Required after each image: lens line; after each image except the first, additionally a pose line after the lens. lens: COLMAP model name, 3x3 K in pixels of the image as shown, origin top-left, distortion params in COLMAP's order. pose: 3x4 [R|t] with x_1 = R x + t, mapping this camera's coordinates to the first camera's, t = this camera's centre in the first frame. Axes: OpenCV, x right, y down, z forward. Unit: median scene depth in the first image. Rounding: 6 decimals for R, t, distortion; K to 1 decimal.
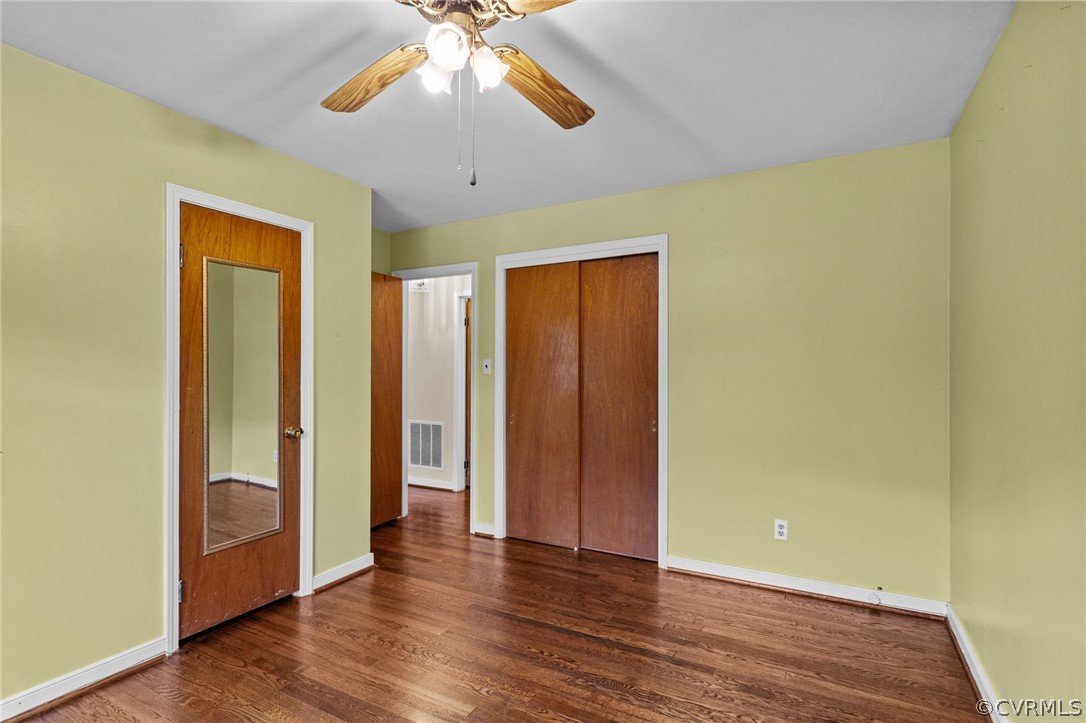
lens RADIAL K [[516.4, 0, 546.6], [0, 516.4, 367.2], [0, 0, 1]] dist [0.004350, 0.002073]
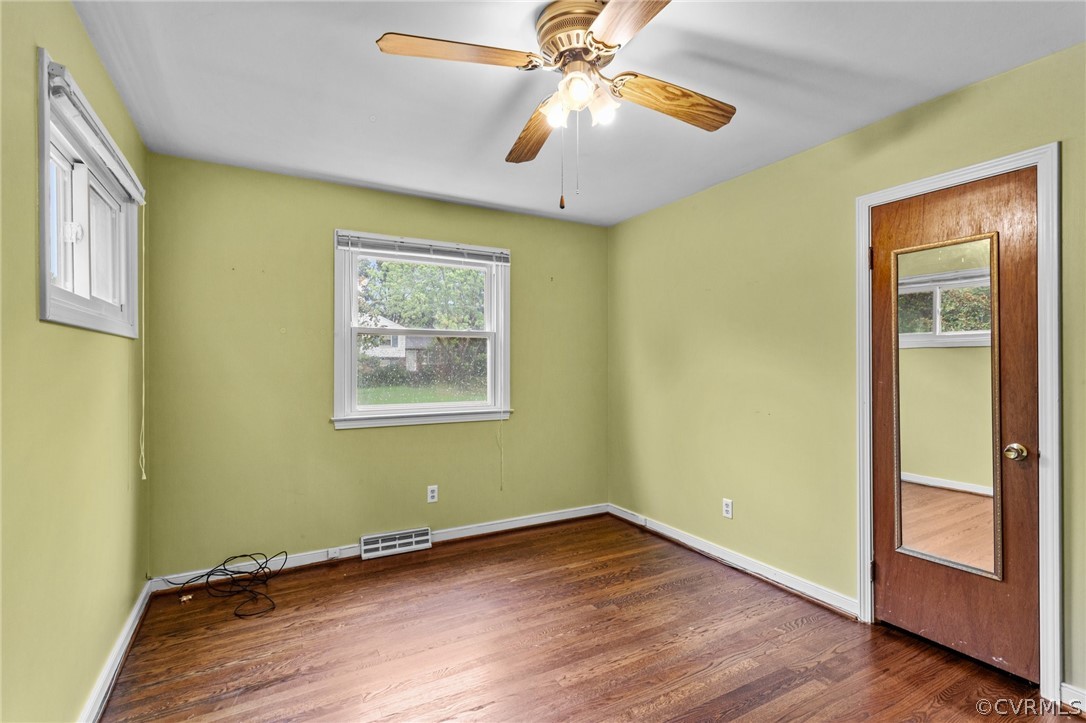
lens RADIAL K [[516.4, 0, 551.8], [0, 516.4, 360.2], [0, 0, 1]] dist [0.004350, 0.002073]
pose [[-0.510628, -0.003980, -0.859793, 0.544756], [0.004614, 0.999962, -0.007369, 0.001500], [0.859790, -0.007730, -0.510590, 0.964817]]
